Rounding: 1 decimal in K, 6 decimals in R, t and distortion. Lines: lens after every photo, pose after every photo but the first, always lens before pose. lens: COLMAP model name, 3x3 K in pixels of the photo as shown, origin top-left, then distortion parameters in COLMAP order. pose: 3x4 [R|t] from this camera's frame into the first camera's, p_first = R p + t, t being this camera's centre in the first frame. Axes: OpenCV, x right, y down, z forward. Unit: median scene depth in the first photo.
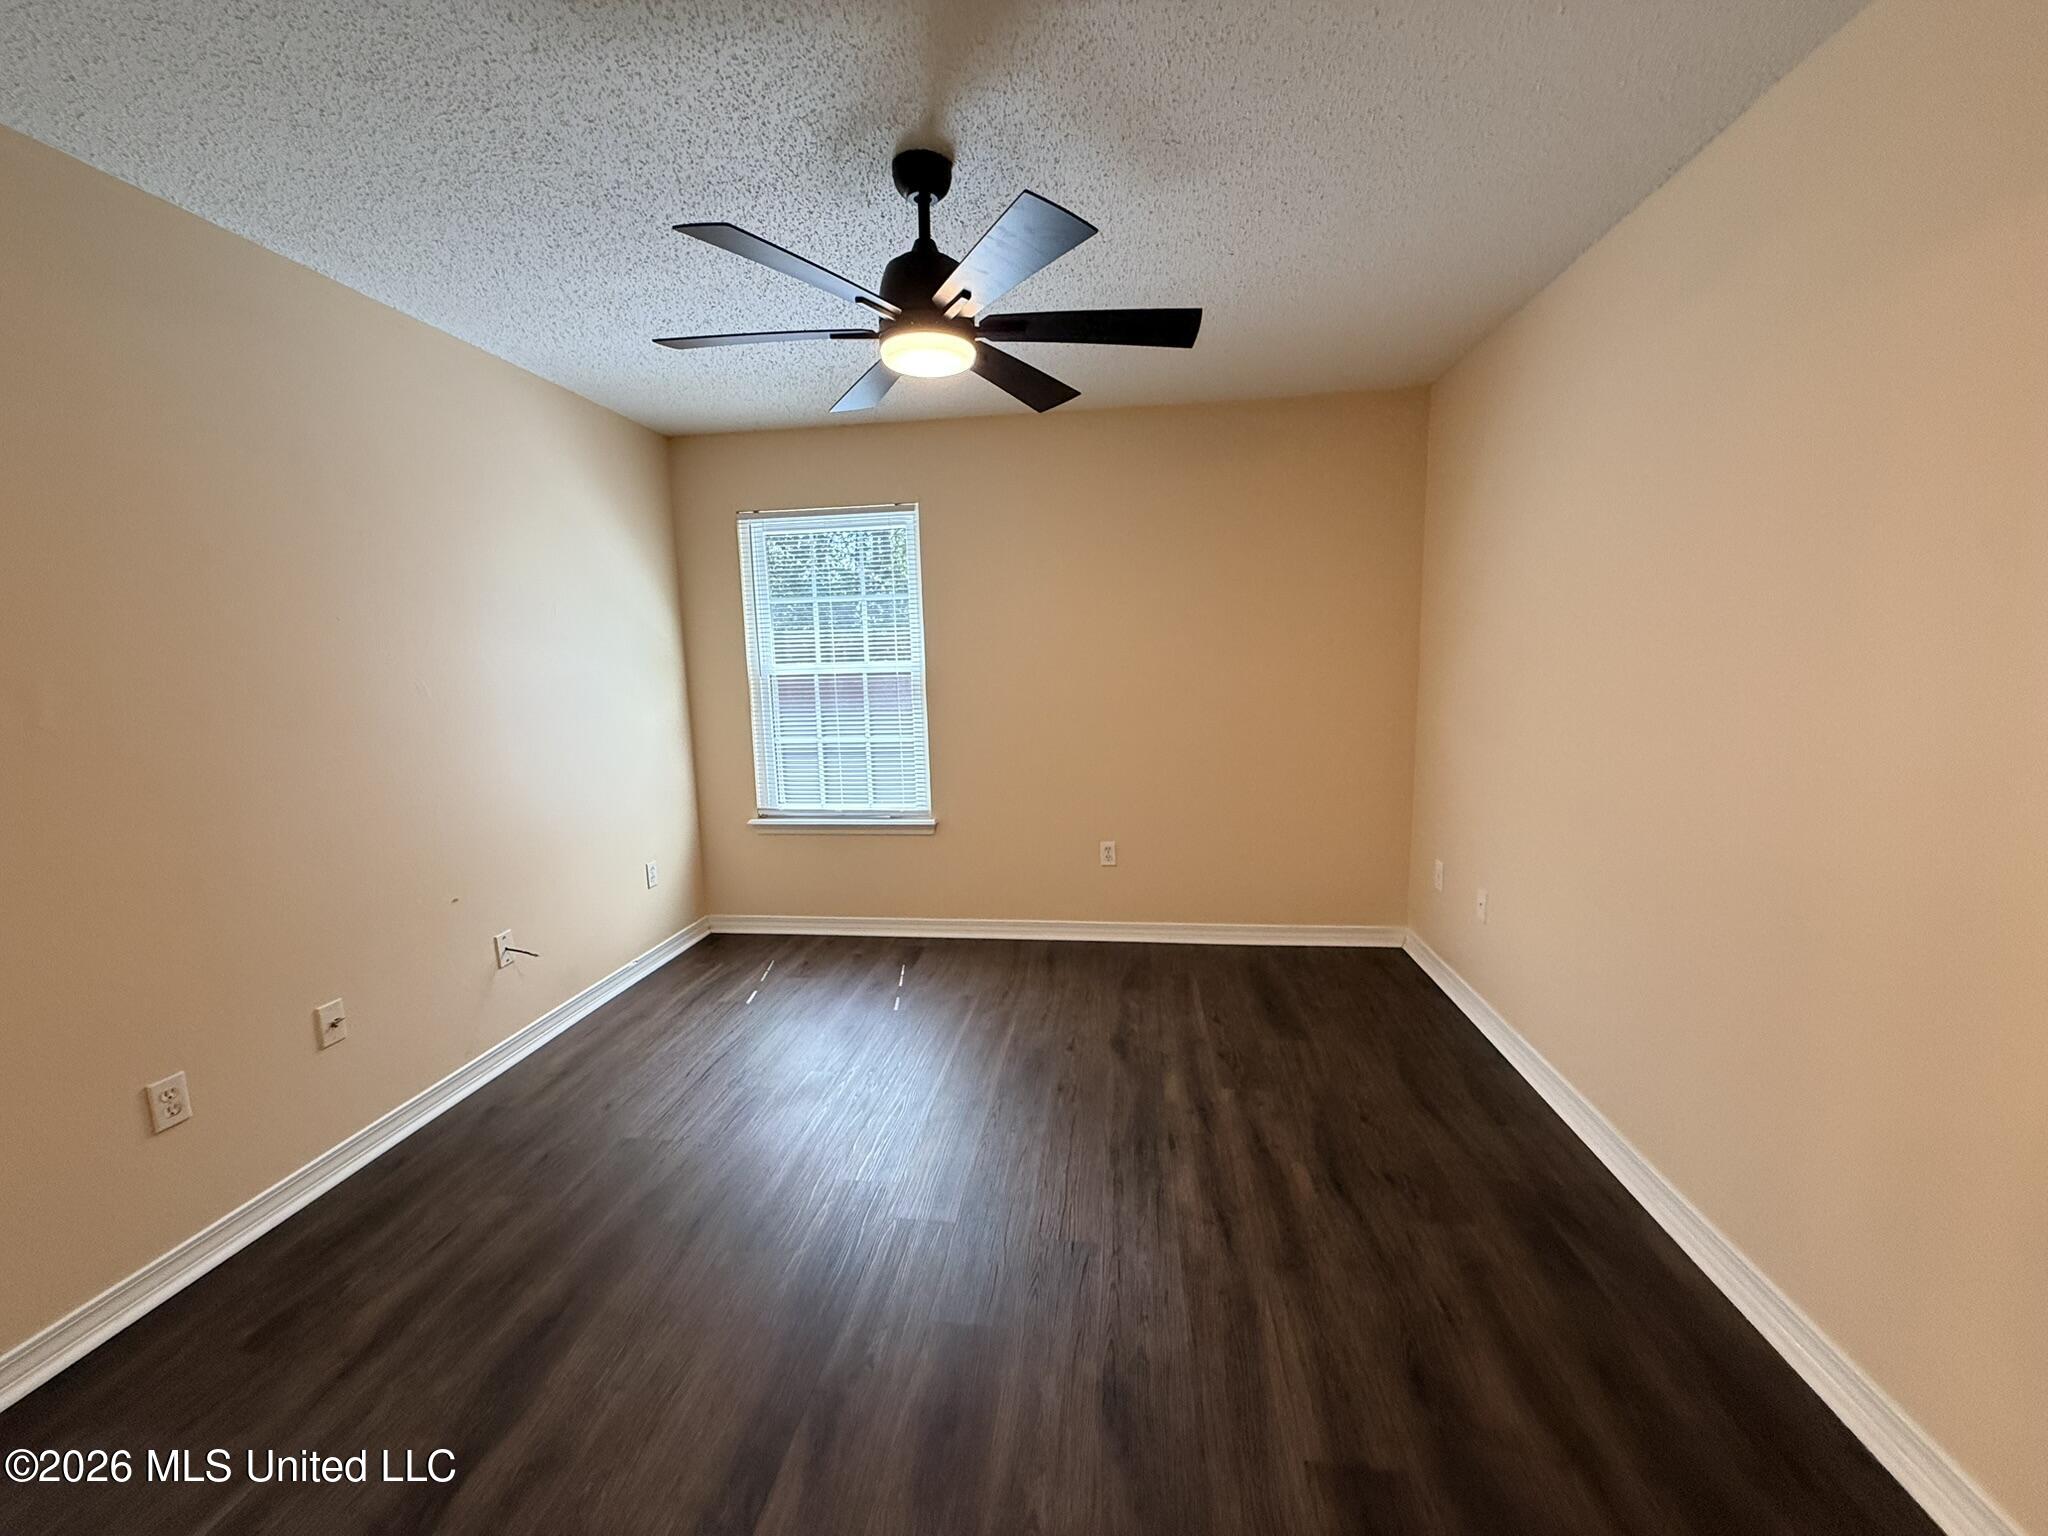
lens RADIAL K [[817.9, 0, 1020.6], [0, 817.9, 770.5], [0, 0, 1]] dist [-0.000715, 0.000007]
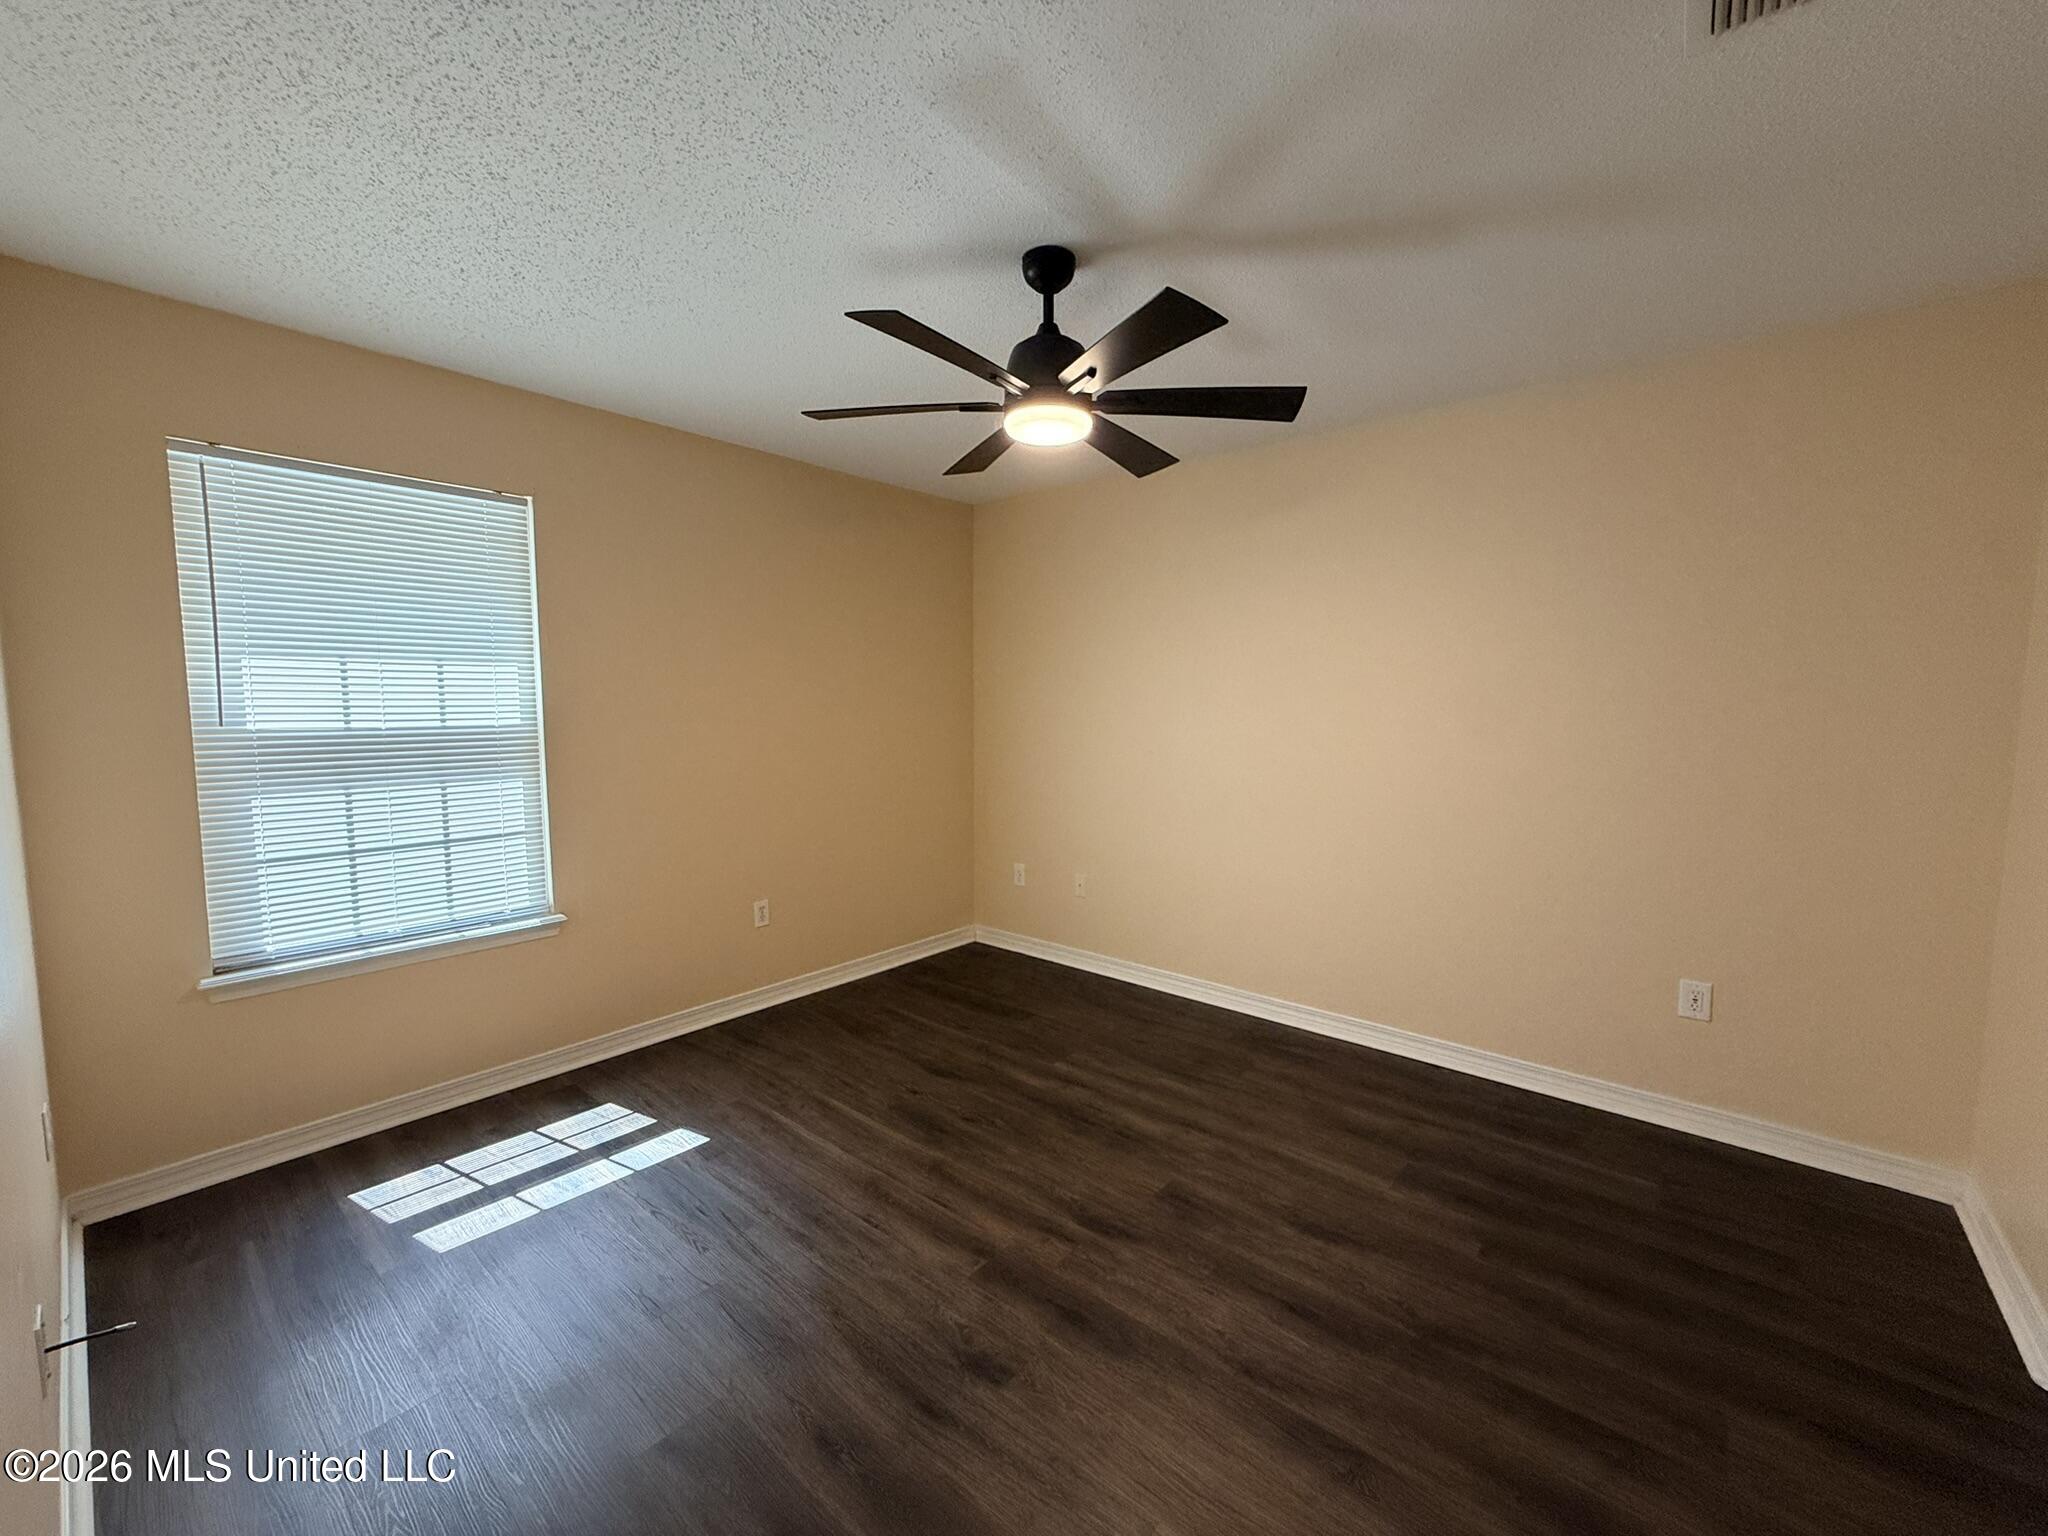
lens RADIAL K [[817.9, 0, 1020.6], [0, 817.9, 770.5], [0, 0, 1]] dist [-0.000715, 0.000007]
pose [[0.550543, -0.046547, 0.833508, -0.678219], [0.103267, 0.994573, -0.012668, -0.025485], [-0.828395, 0.093048, 0.552362, 0.302483]]
